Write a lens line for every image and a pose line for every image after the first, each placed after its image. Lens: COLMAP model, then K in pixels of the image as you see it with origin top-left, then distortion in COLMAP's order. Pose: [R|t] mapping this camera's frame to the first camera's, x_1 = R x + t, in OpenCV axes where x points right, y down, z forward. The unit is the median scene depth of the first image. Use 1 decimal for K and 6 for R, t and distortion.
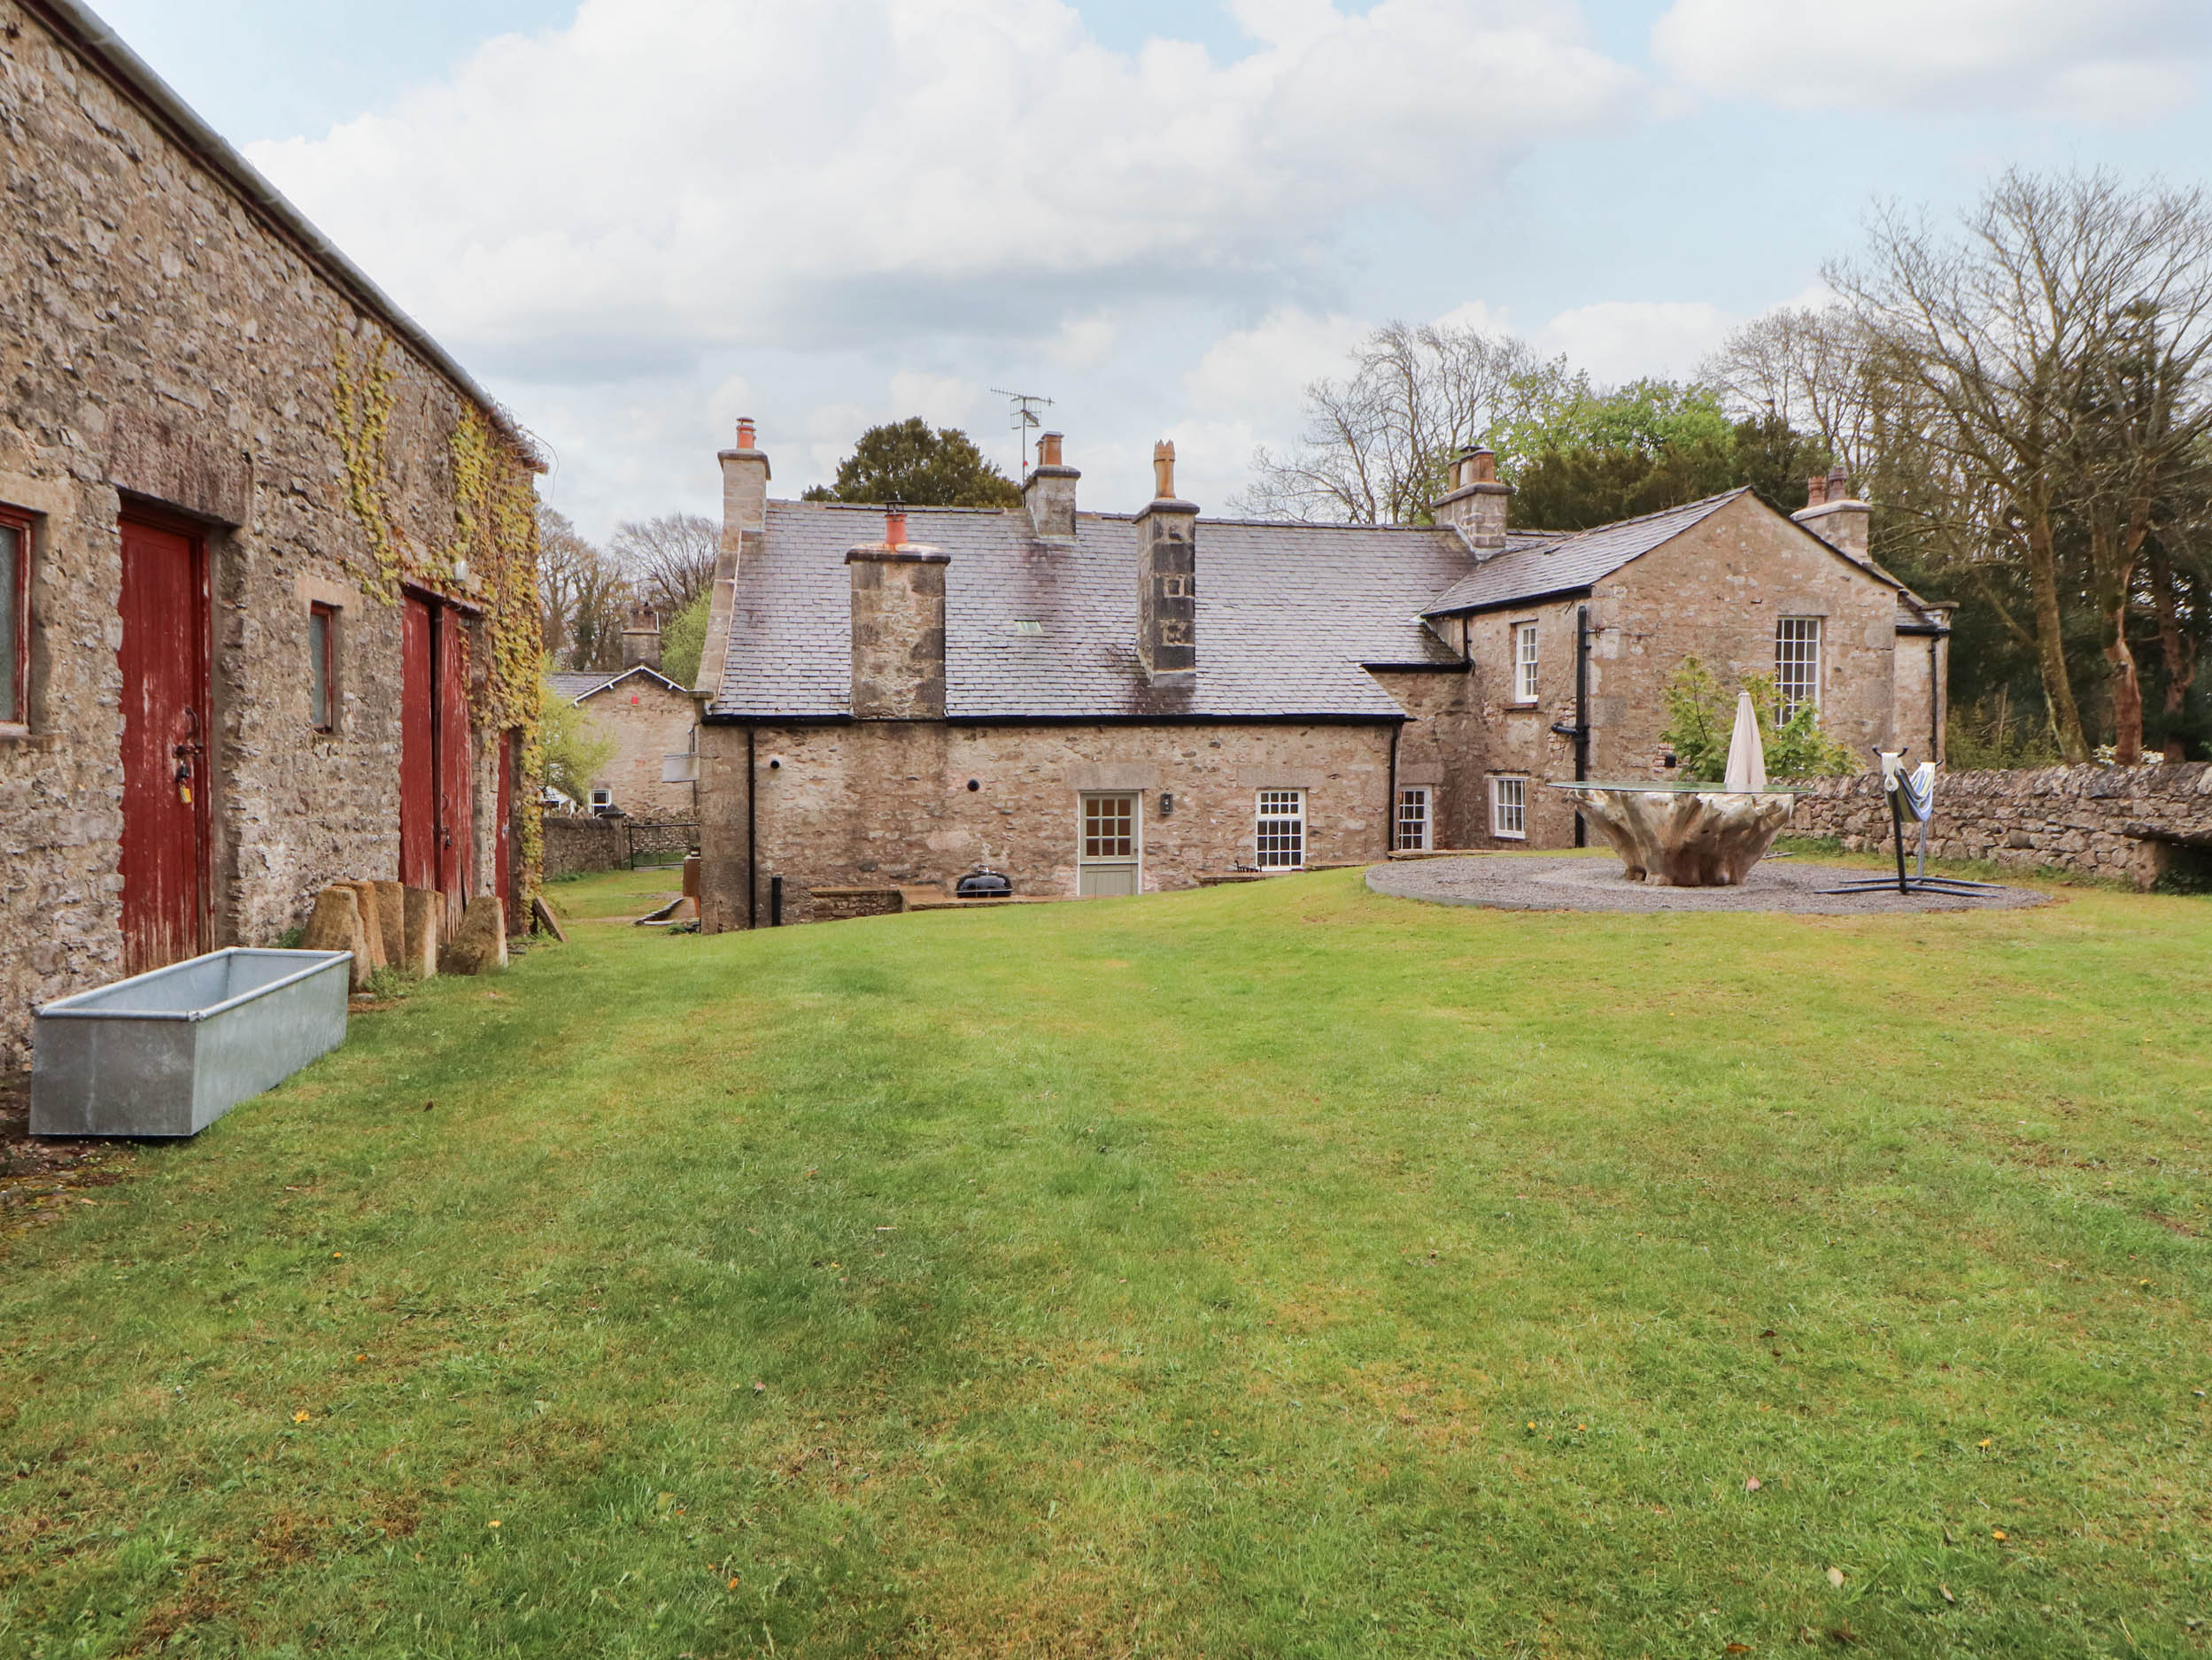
lens RADIAL K [[1577.5, 0, 1105.8], [0, 1577.5, 774.2], [0, 0, 1]] dist [0.010330, -0.020551]
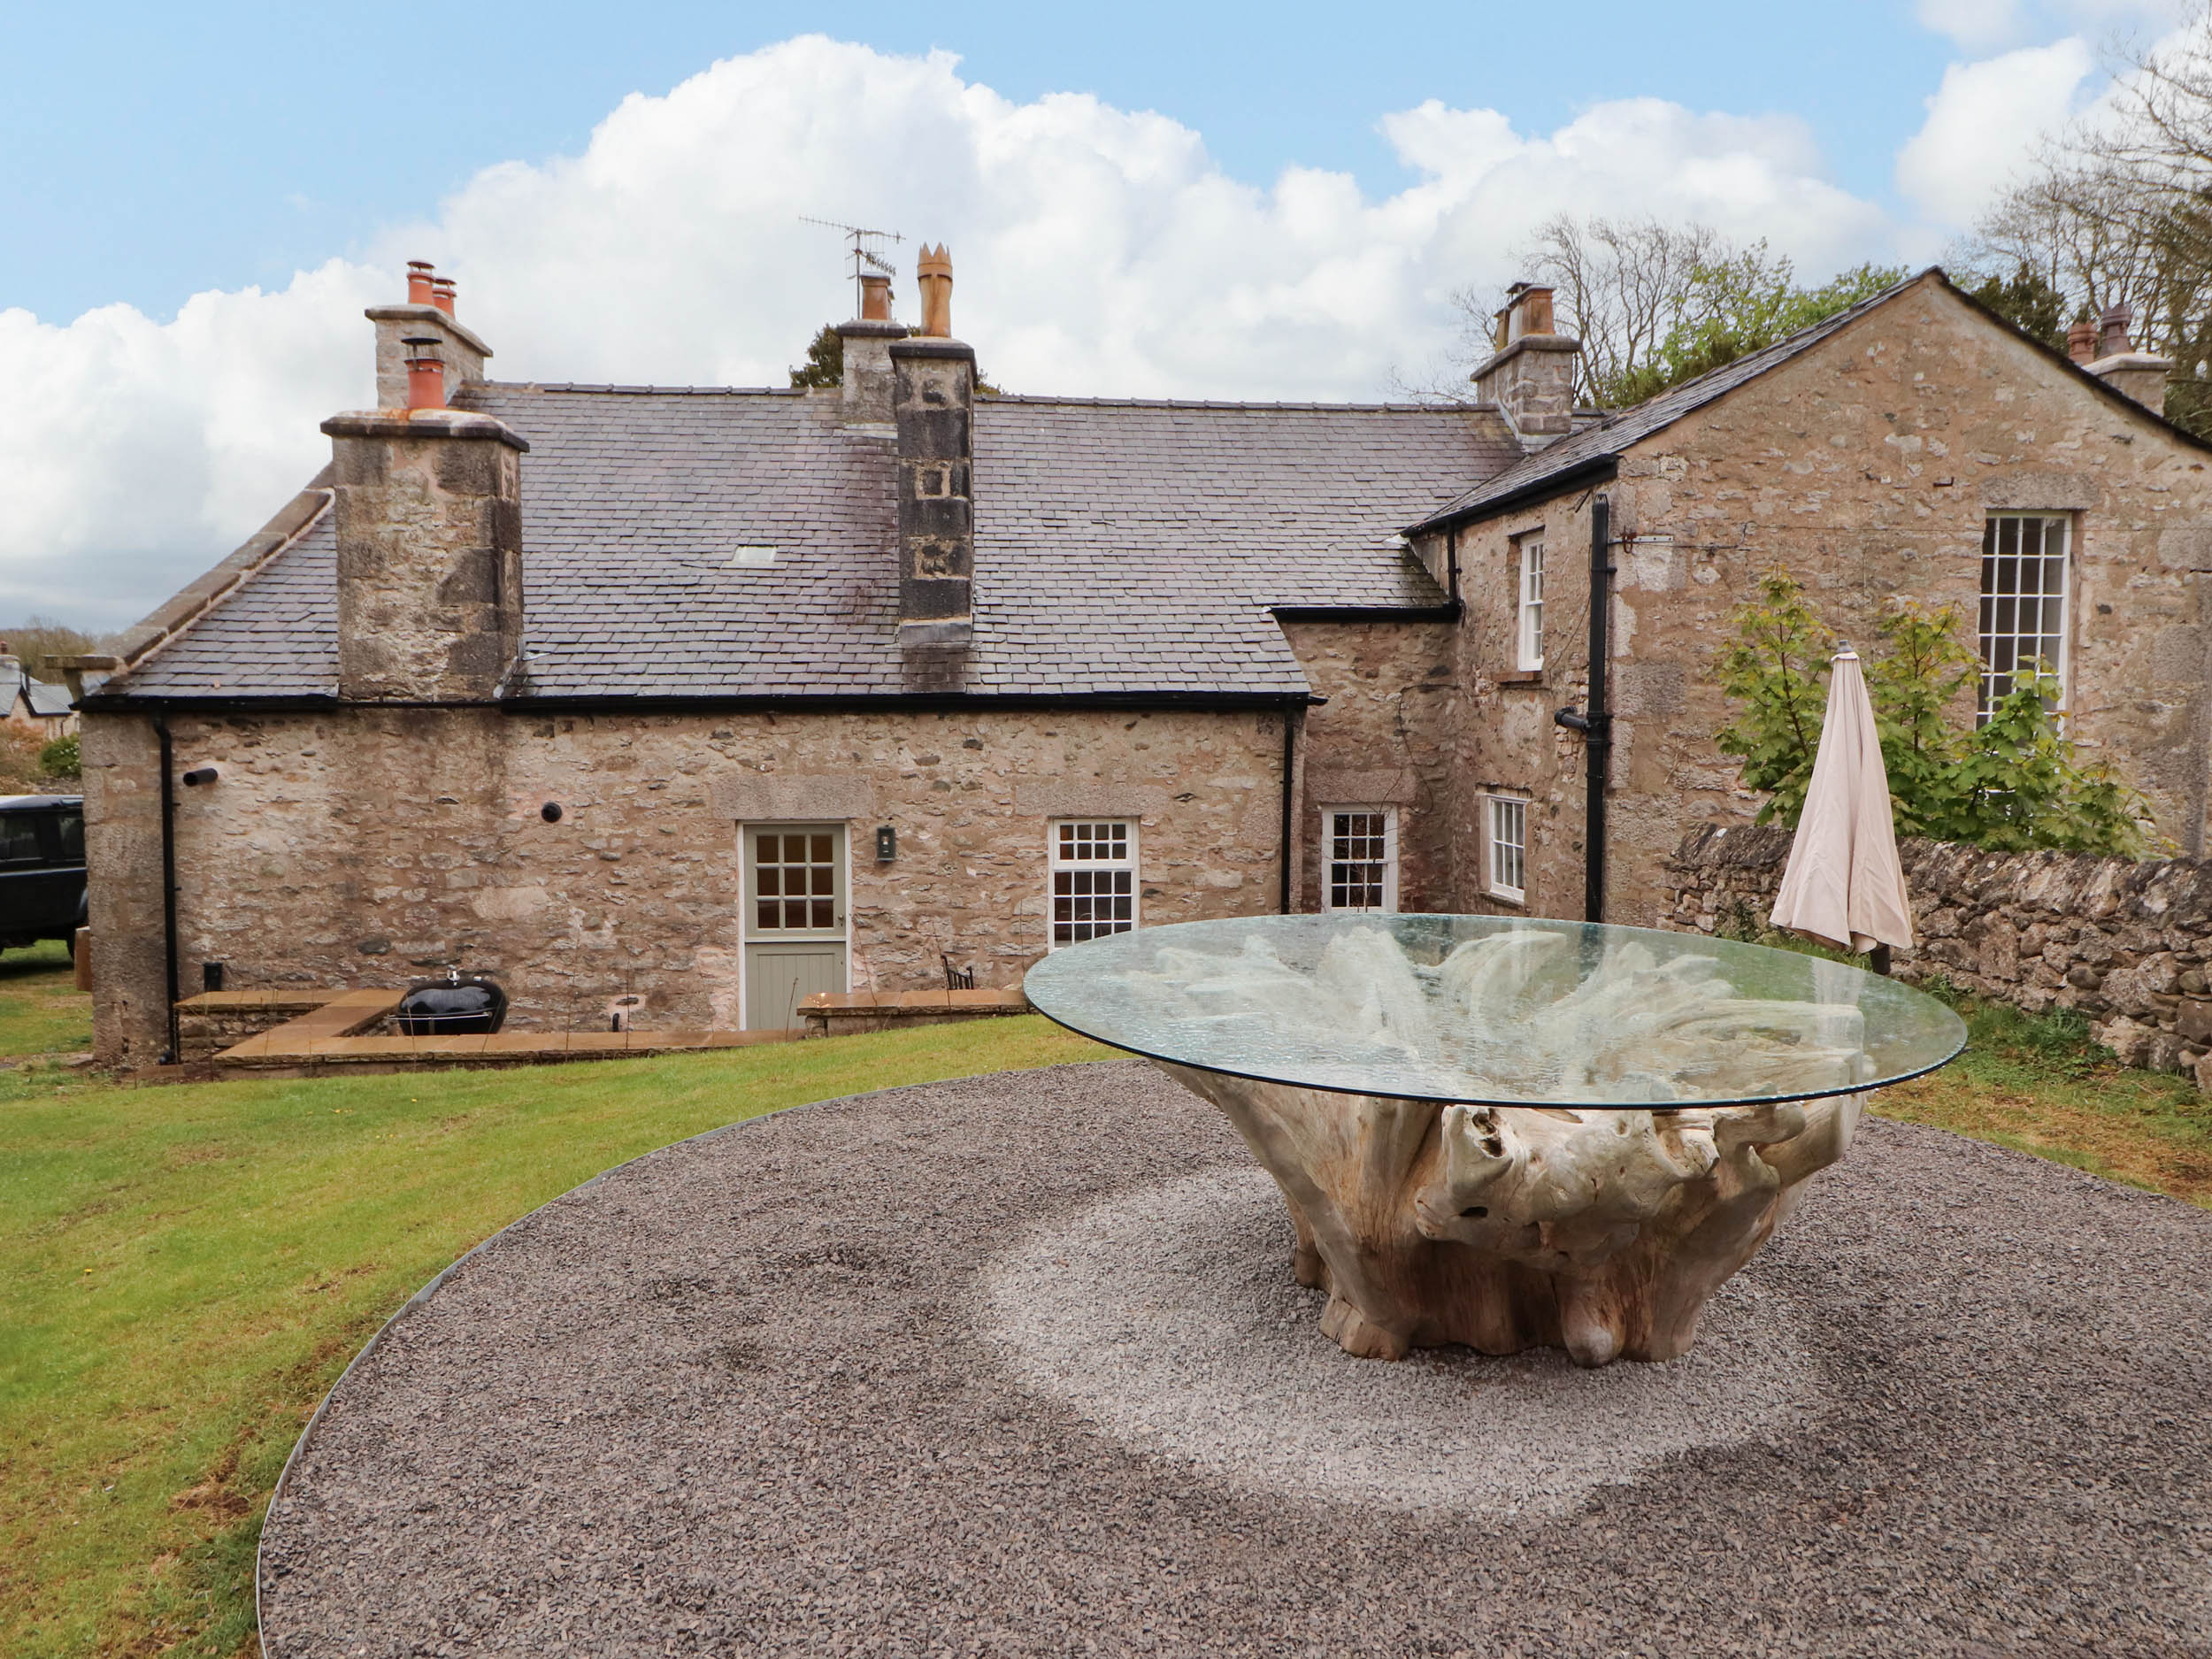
lens RADIAL K [[1577.7, 0, 1105.8], [0, 1577.7, 773.7], [0, 0, 1]] dist [0.010330, -0.020551]
pose [[0.990738, 0.006811, -0.135618, 0.199837], [-0.003704, 0.999725, 0.023152, -0.021555], [0.135738, -0.022435, 0.990491, 0.420159]]
